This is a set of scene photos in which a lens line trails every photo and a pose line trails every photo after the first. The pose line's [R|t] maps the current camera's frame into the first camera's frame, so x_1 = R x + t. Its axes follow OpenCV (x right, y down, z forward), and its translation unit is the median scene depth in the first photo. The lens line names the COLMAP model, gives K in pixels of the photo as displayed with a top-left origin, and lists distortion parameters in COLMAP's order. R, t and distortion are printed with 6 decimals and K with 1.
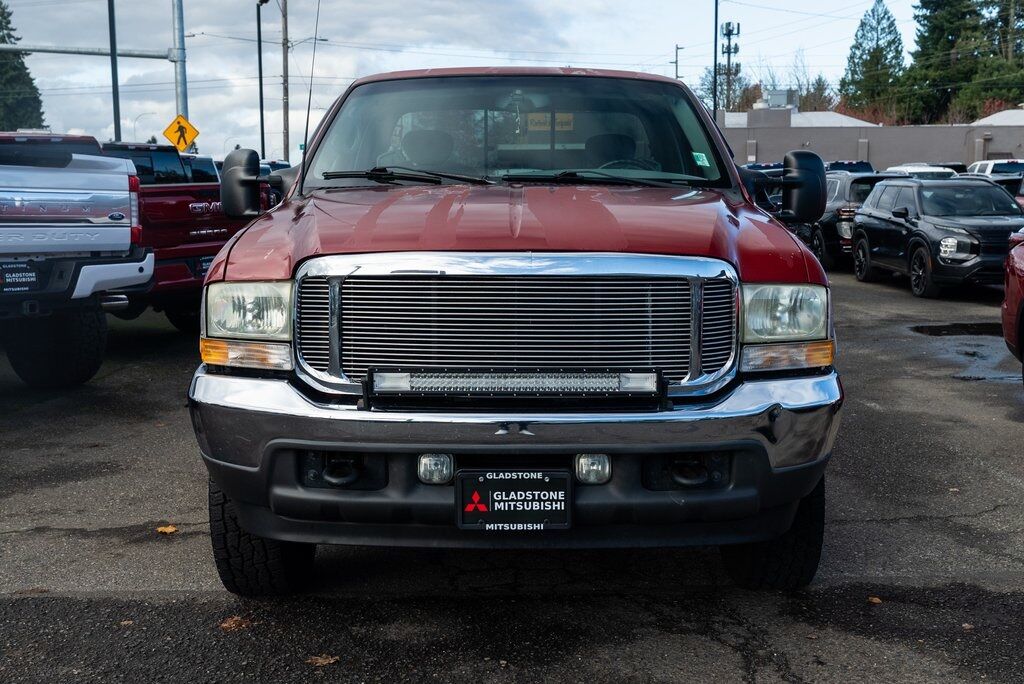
lens RADIAL K [[1135.1, 0, 512.0], [0, 1135.1, 342.0], [0, 0, 1]] dist [0.006633, 0.032411]
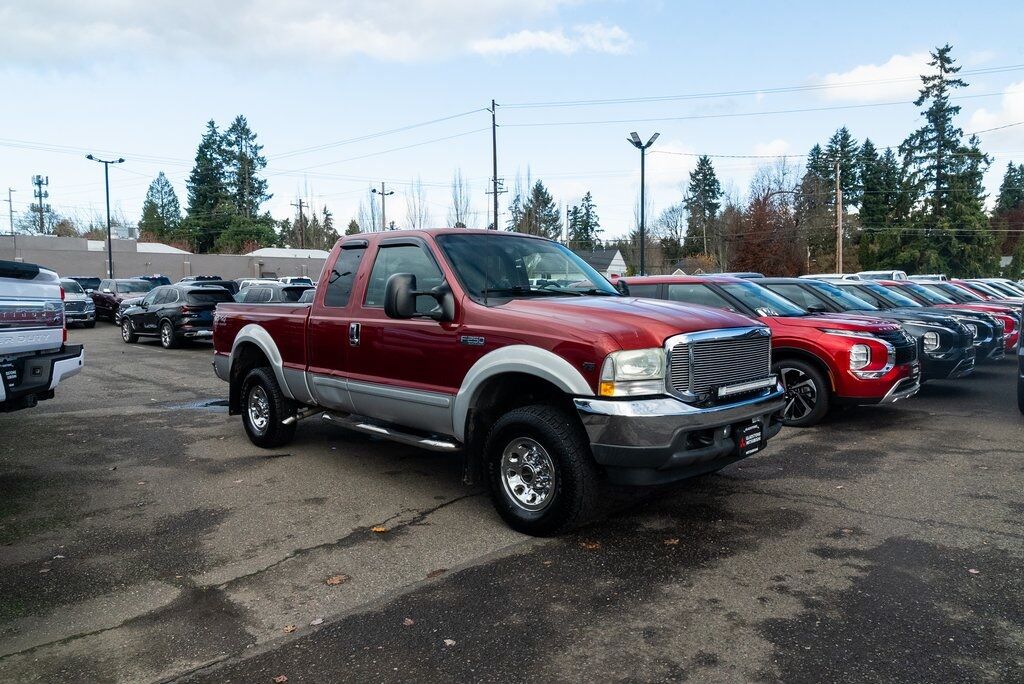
lens RADIAL K [[694.8, 0, 512.0], [0, 694.8, 342.0], [0, 0, 1]] dist [-0.038594, 0.025232]
pose [[0.696534, -0.047906, 0.715923, -0.181069], [0.092734, 0.995411, -0.023615, -0.008593], [-0.711506, 0.082839, 0.697780, 0.052831]]
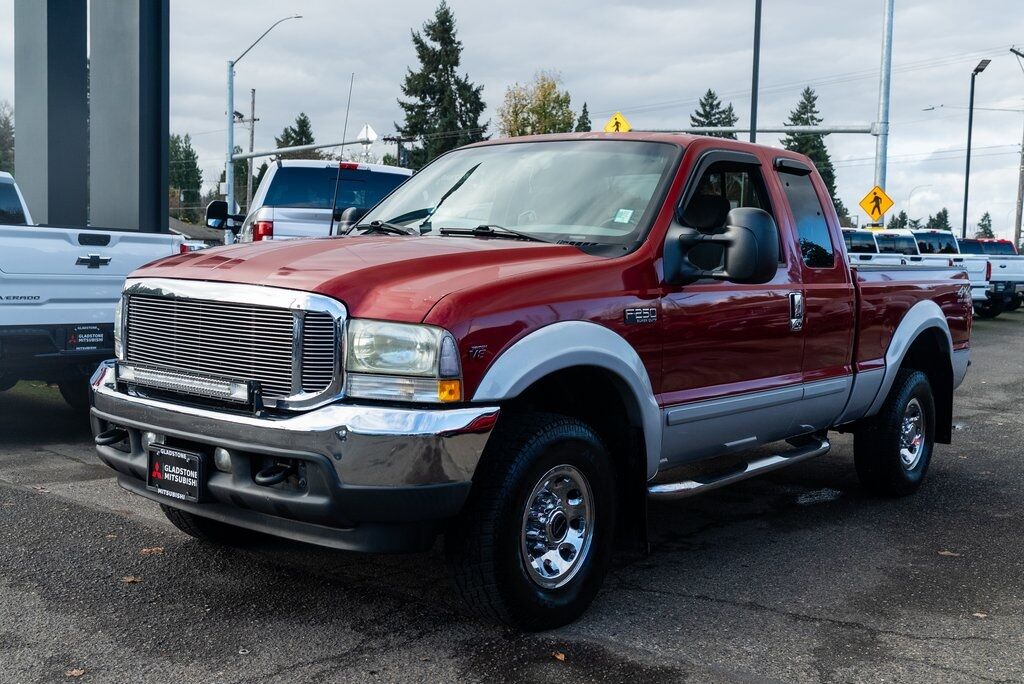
lens RADIAL K [[1108.4, 0, 512.0], [0, 1108.4, 342.0], [0, 0, 1]] dist [-0.003724, 0.006890]
pose [[0.779057, 0.073752, -0.622600, 0.150542], [-0.110303, 0.993690, -0.020311, -0.003426], [0.617174, 0.084498, 0.782276, 0.034847]]
